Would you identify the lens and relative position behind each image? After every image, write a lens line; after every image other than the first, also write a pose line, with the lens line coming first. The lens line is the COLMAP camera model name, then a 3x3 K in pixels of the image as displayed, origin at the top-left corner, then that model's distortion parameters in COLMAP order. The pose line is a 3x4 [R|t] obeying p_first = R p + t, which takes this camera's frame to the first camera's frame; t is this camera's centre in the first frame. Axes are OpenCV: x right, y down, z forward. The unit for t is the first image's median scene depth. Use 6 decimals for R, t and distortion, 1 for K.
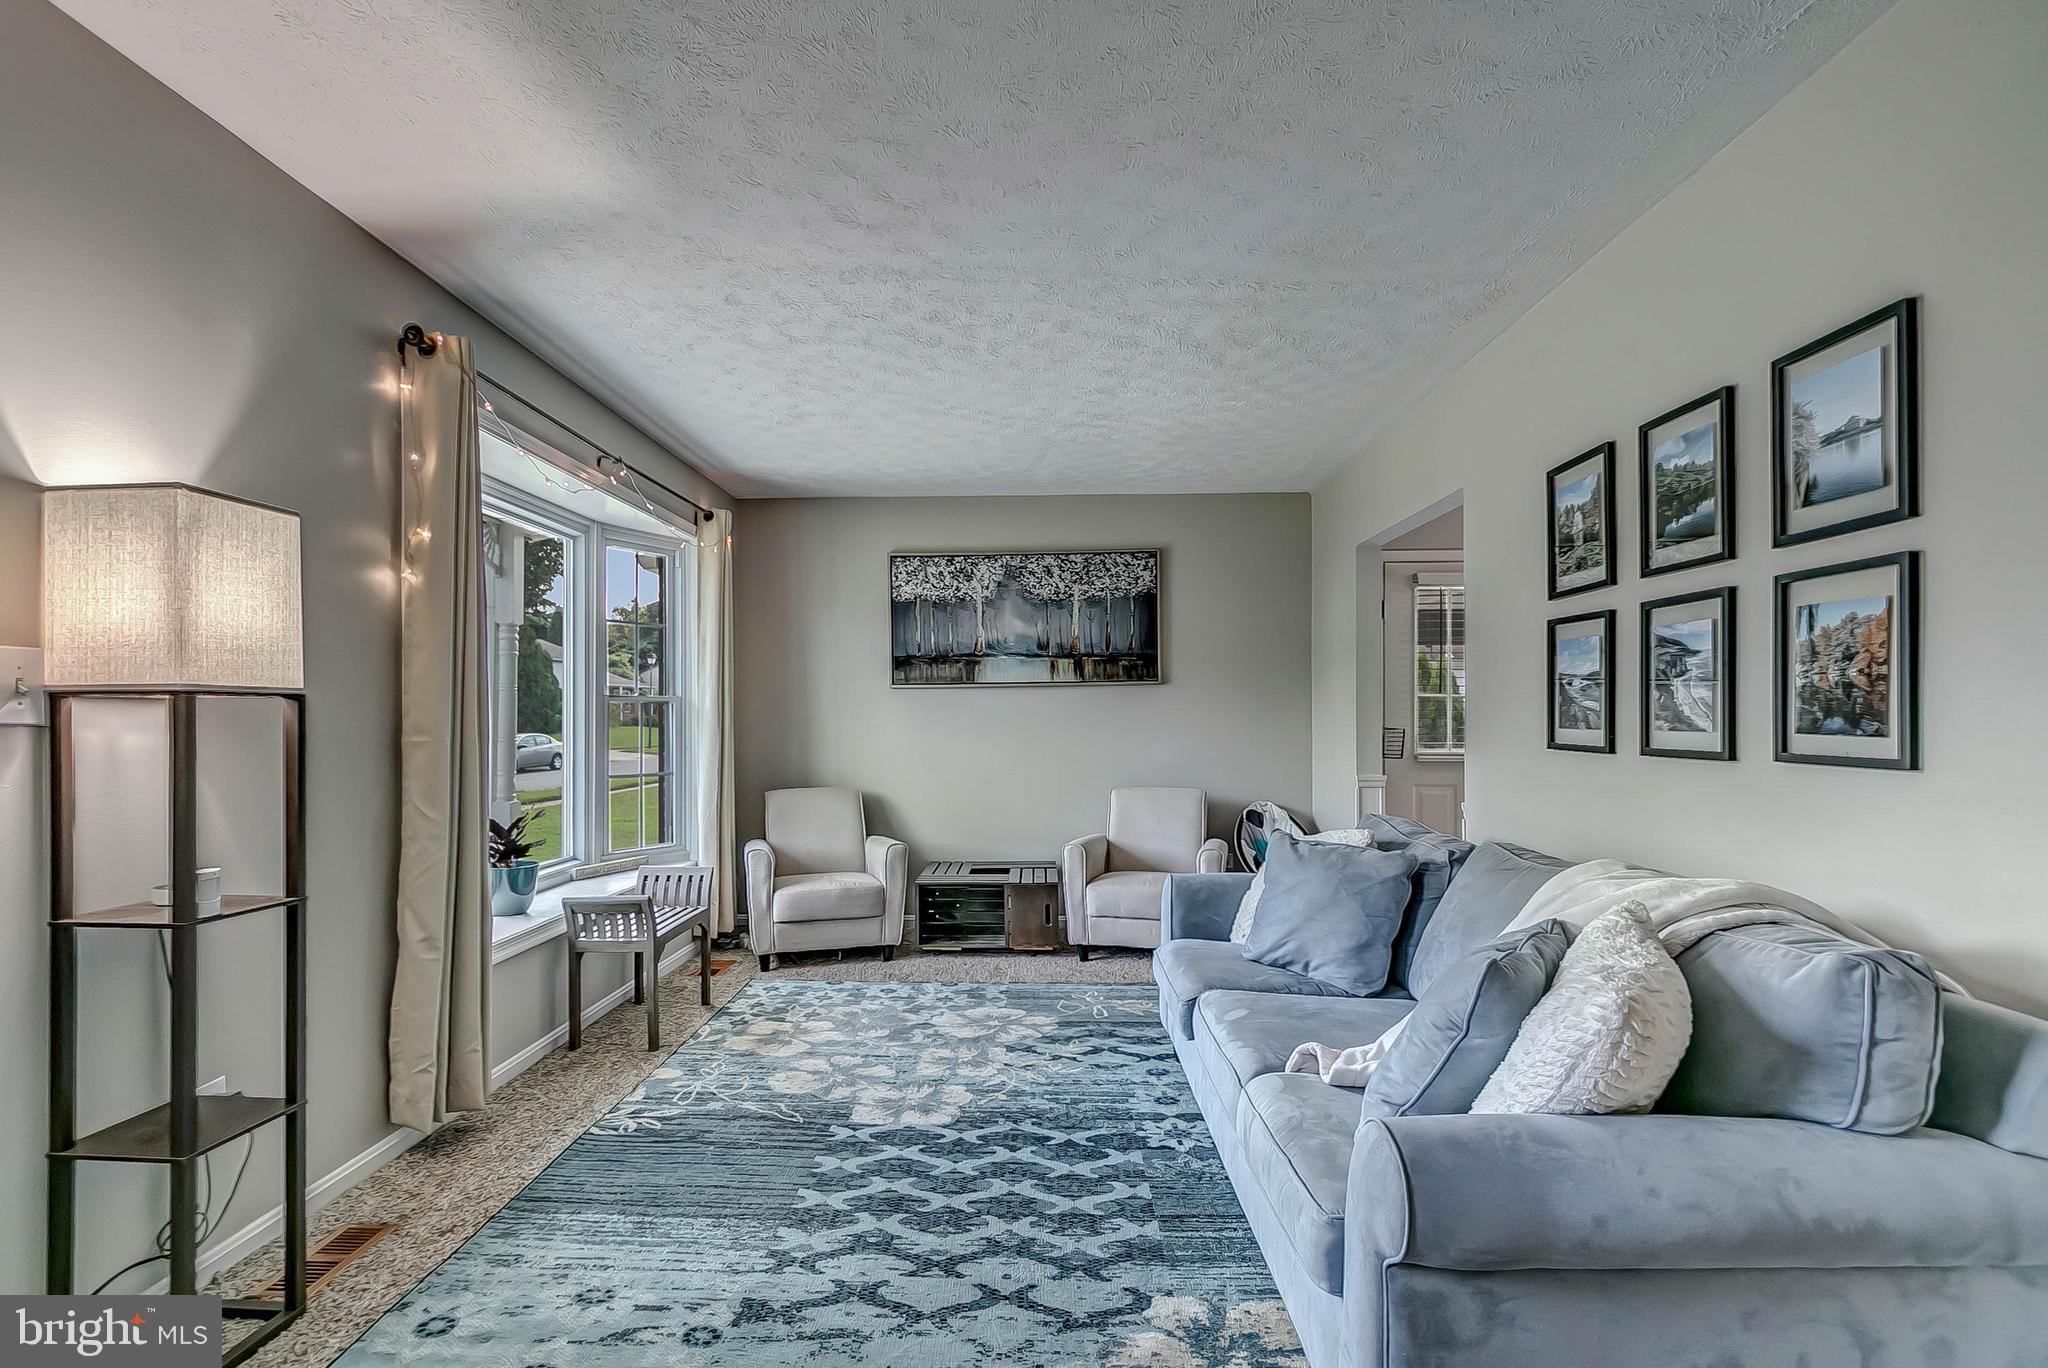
lens RADIAL K [[965.4, 0, 1003.5], [0, 965.4, 714.6], [0, 0, 1]] dist [0.003223, -0.000424]
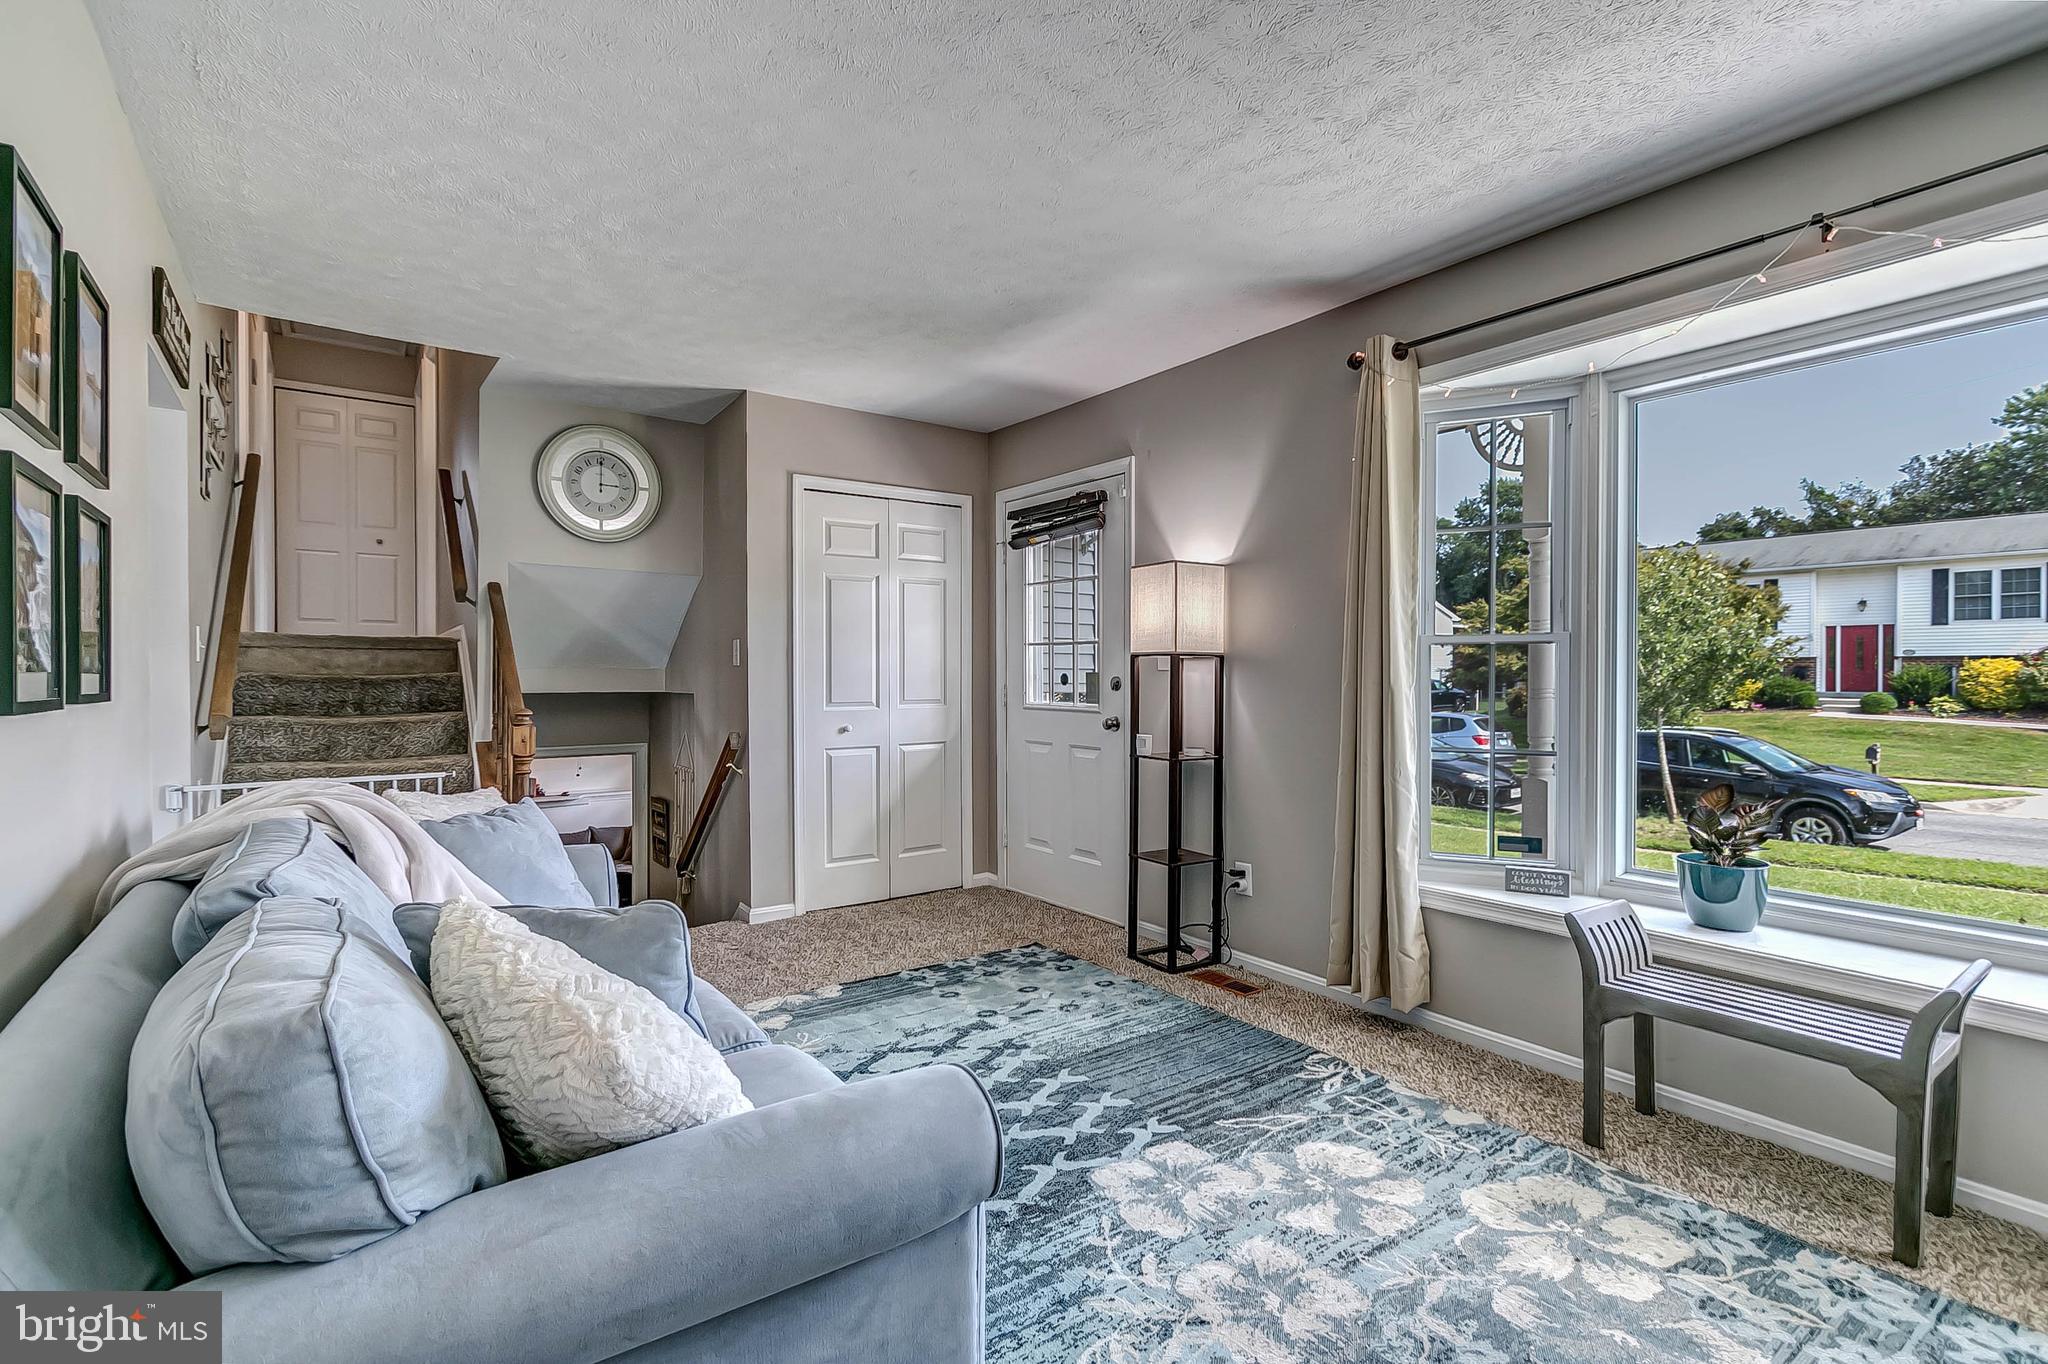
lens RADIAL K [[951.4, 0, 1024.0], [0, 951.4, 682.0], [0, 0, 1]] dist [0.003448, -0.000822]
pose [[-0.788523, 0.004822, -0.614986, 0.409173], [0.001219, 0.999980, 0.006279, 0.012522], [0.615004, 0.004201, -0.788513, 1.398419]]
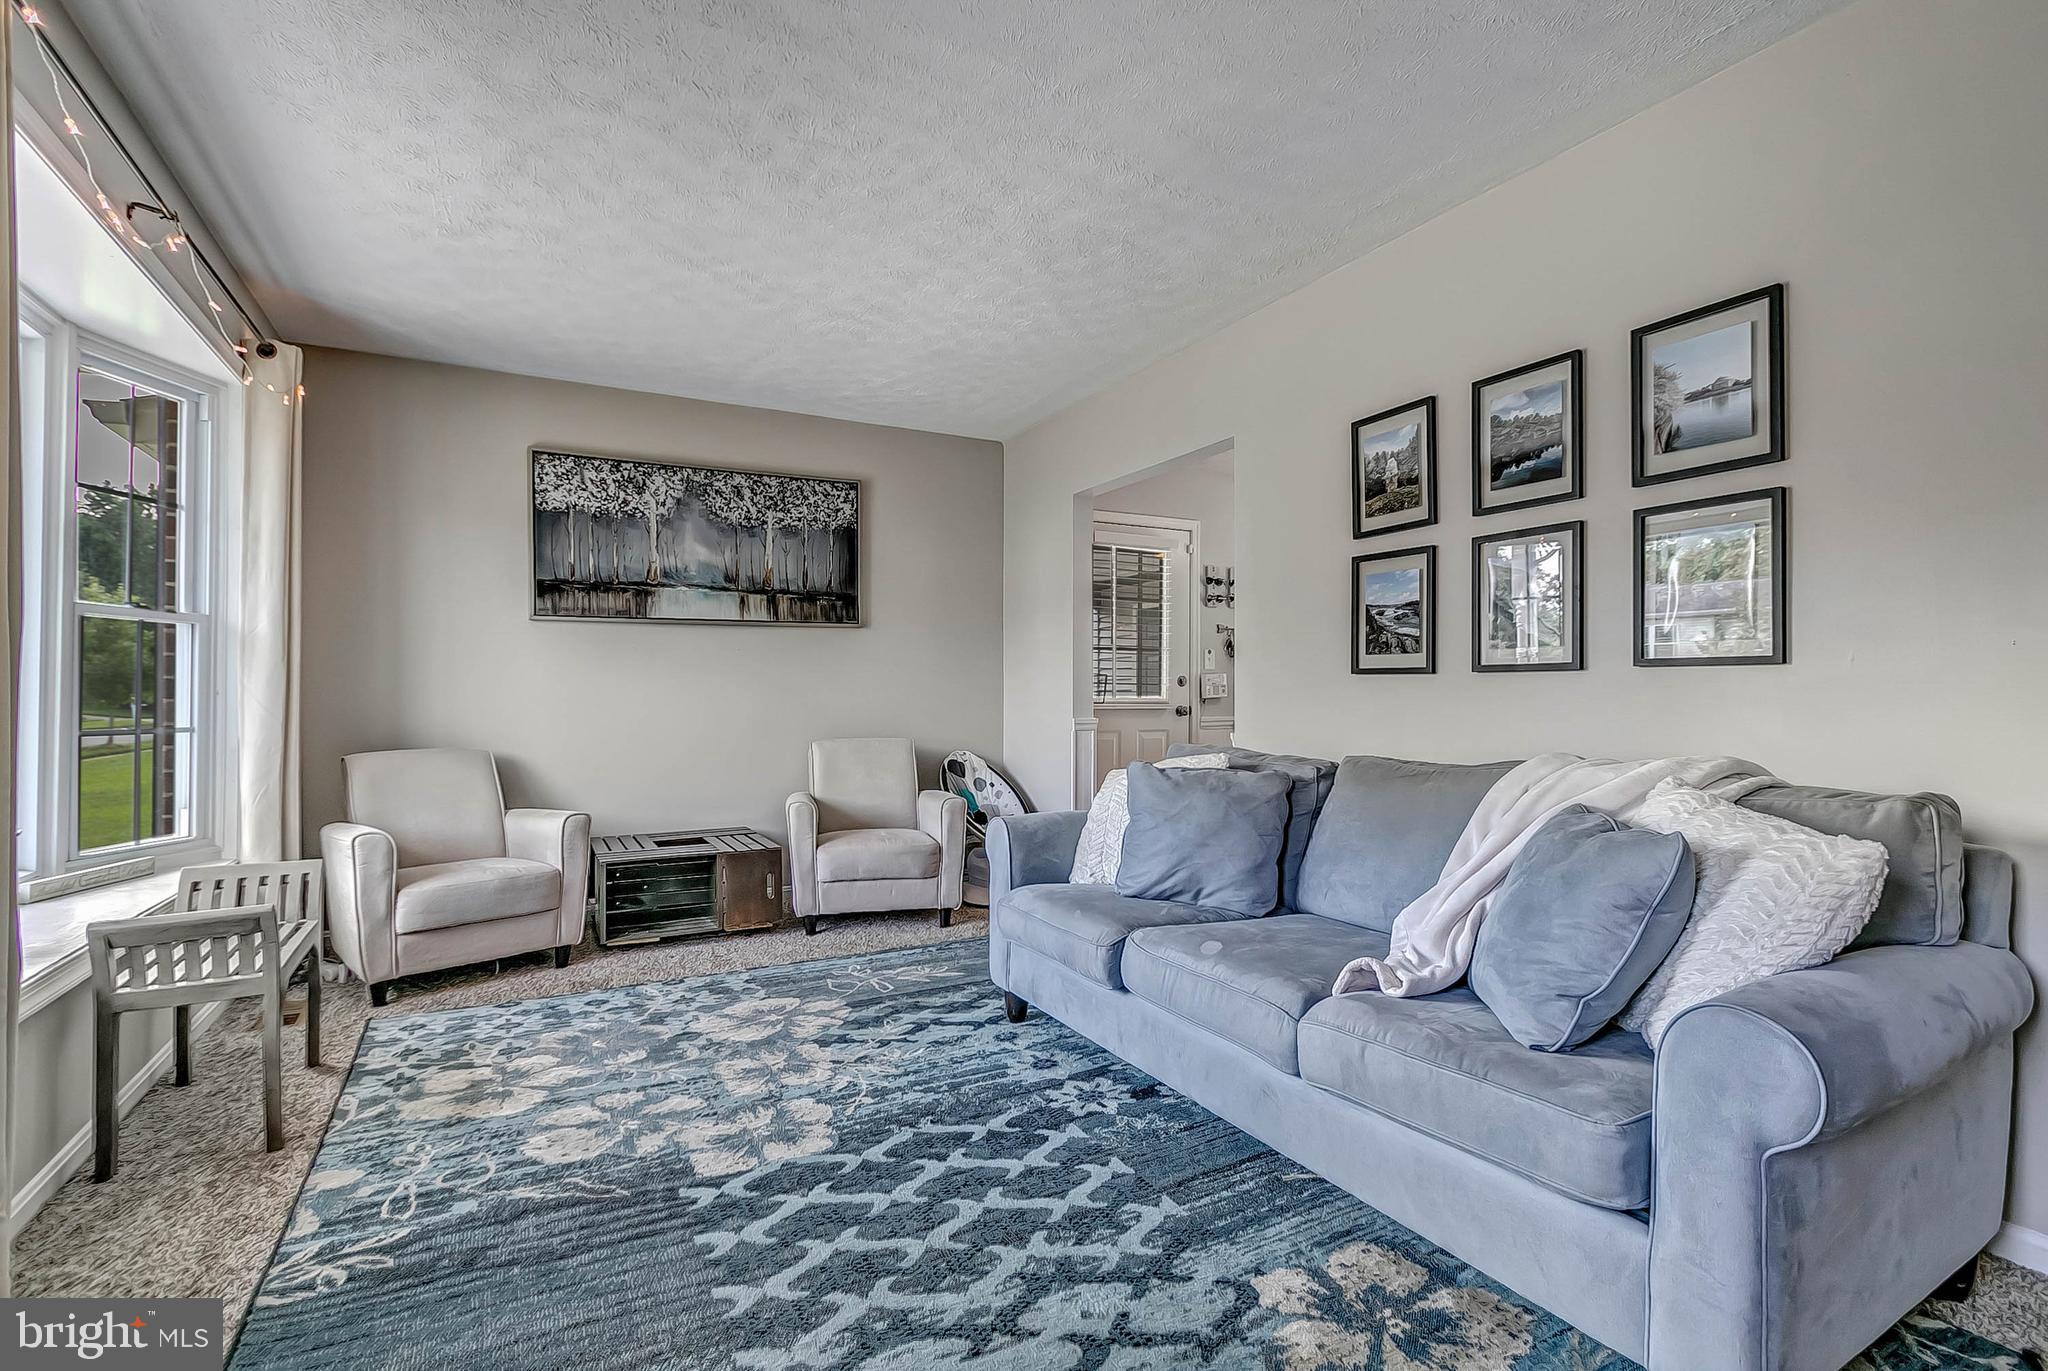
lens RADIAL K [[951.4, 0, 1024.0], [0, 951.4, 685.5], [0, 0, 1]] dist [0.003448, -0.000822]
pose [[0.862961, 0.005328, 0.505243, -0.276994], [-0.001953, 0.999972, -0.007210, 0.051571], [-0.505267, 0.005235, 0.862947, 0.231458]]
